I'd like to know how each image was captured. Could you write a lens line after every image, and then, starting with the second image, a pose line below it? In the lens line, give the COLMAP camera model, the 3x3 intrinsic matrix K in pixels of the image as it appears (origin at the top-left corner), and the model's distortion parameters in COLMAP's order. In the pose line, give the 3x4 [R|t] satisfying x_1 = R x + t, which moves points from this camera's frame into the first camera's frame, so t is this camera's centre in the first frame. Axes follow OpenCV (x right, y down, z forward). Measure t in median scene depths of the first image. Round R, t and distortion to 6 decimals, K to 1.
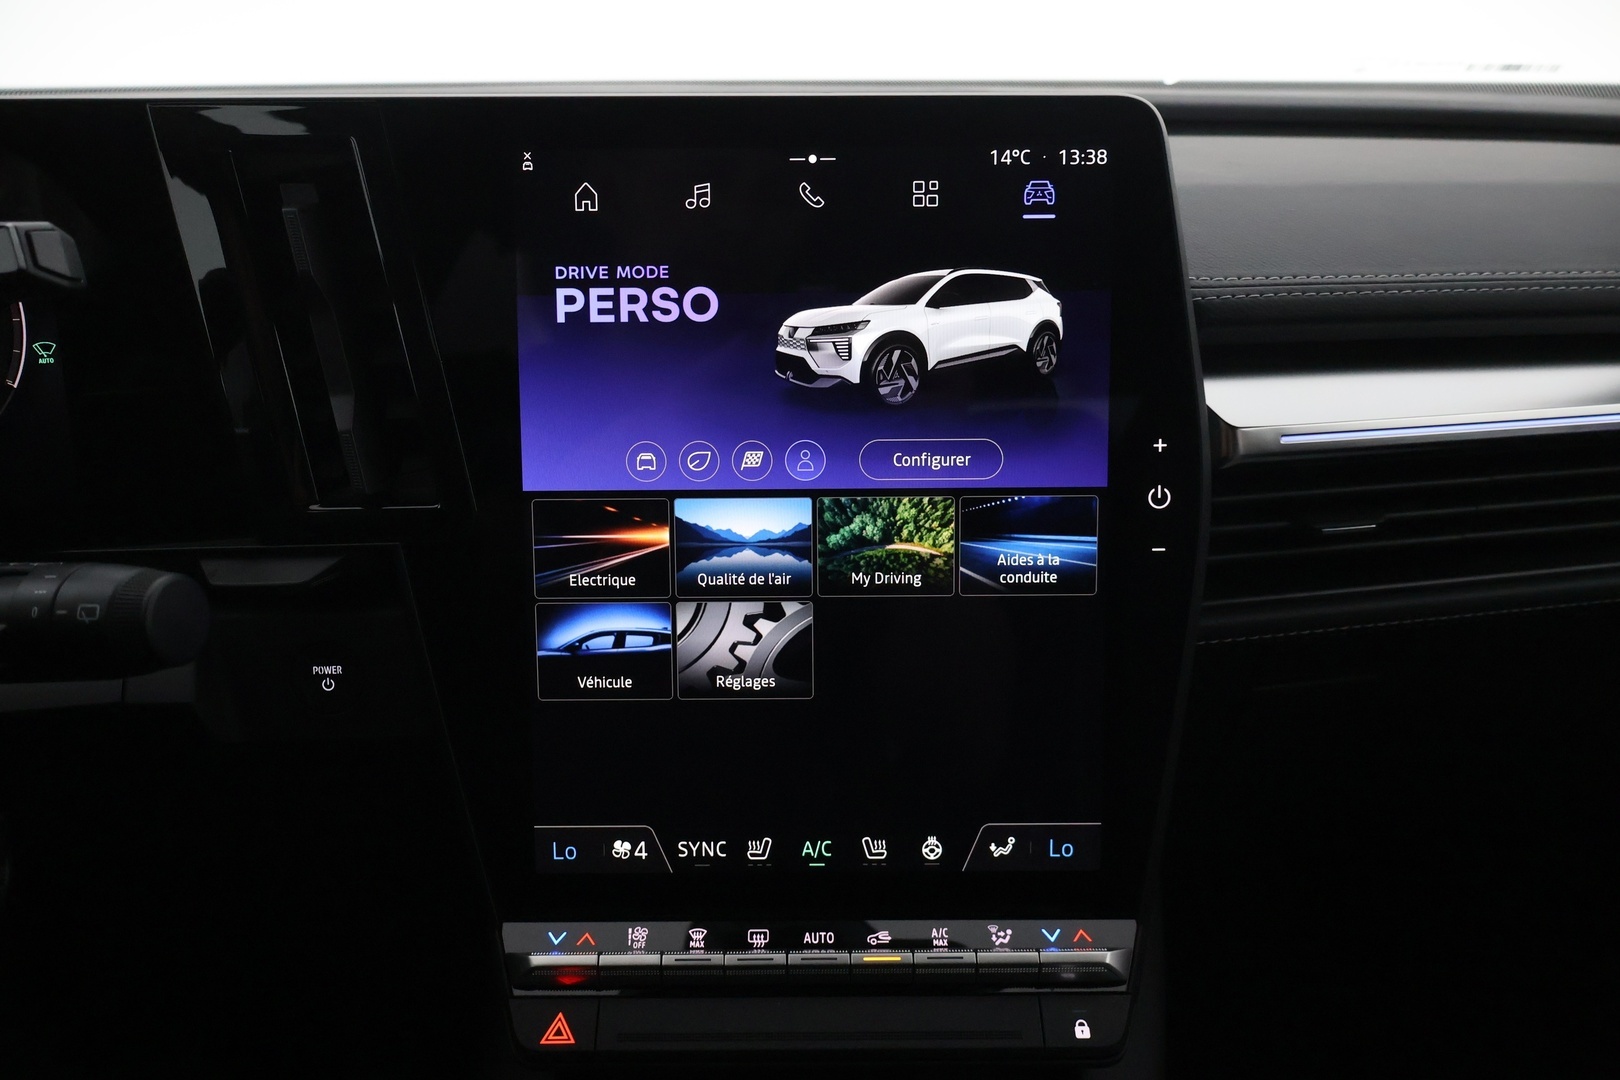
lens RADIAL K [[1332.0, 0, 809.1], [0, 1332.0, 543.0], [0, 0, 1]] dist [-0.001176, -0.002228]
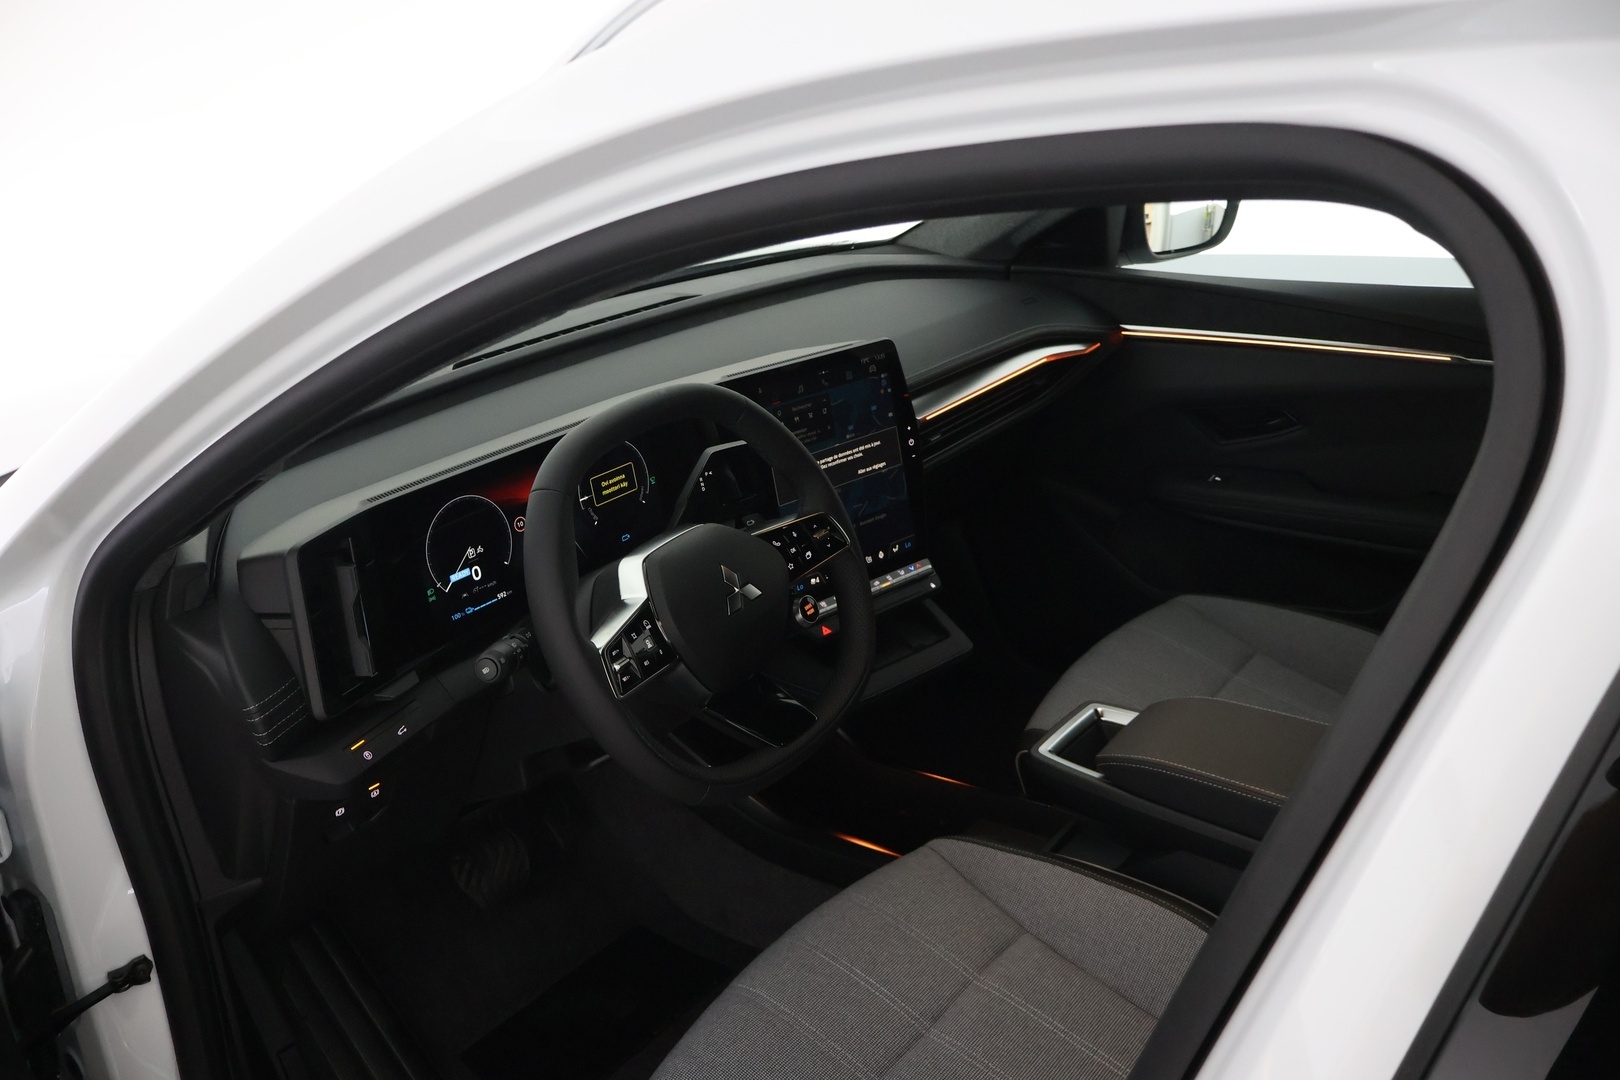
lens RADIAL K [[1332.0, 0, 812.8], [0, 1332.0, 547.5], [0, 0, 1]] dist [-0.001176, -0.002228]
pose [[0.766224, -0.280926, 0.577912, -2.125419], [0.233887, 0.959607, 0.156372, -0.389914], [-0.598497, 0.015350, 0.800978, -1.748364]]
